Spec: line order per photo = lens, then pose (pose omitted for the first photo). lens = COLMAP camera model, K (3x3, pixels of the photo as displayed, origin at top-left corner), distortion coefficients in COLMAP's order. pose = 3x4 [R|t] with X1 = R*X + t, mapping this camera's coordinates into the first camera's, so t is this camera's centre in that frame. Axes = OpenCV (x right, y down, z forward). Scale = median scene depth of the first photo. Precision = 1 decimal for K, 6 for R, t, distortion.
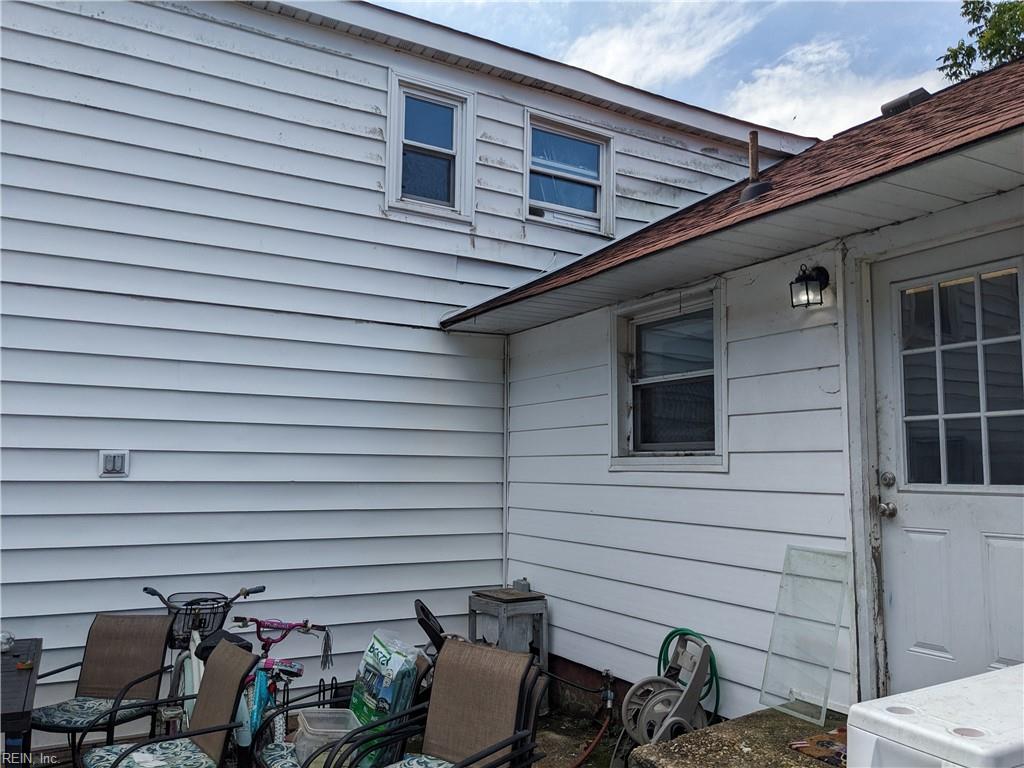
lens RADIAL K [[804.2, 0, 511.8], [0, 804.2, 389.2], [0, 0, 1]] dist [0.061052, -0.089984]
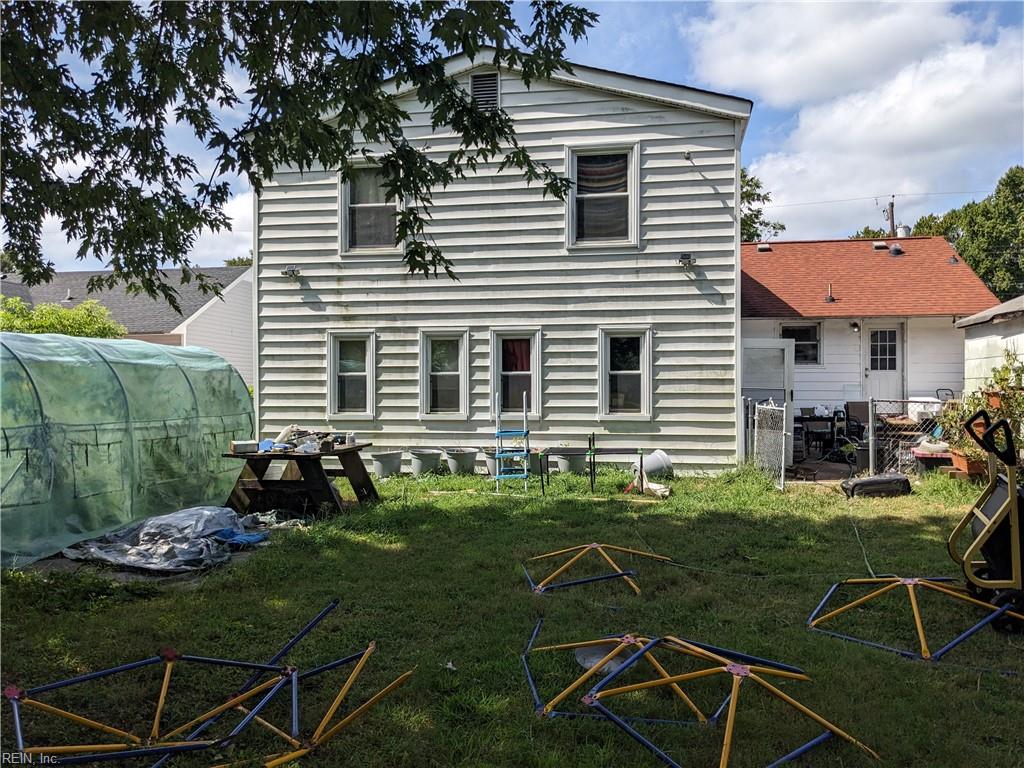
lens RADIAL K [[804.2, 0, 523.9], [0, 804.2, 389.1], [0, 0, 1]] dist [0.061052, -0.089984]
pose [[0.633044, -0.019752, 0.773864, -3.364116], [-0.069542, 0.994181, 0.082263, -0.020272], [-0.770986, -0.105892, 0.627987, -0.356051]]
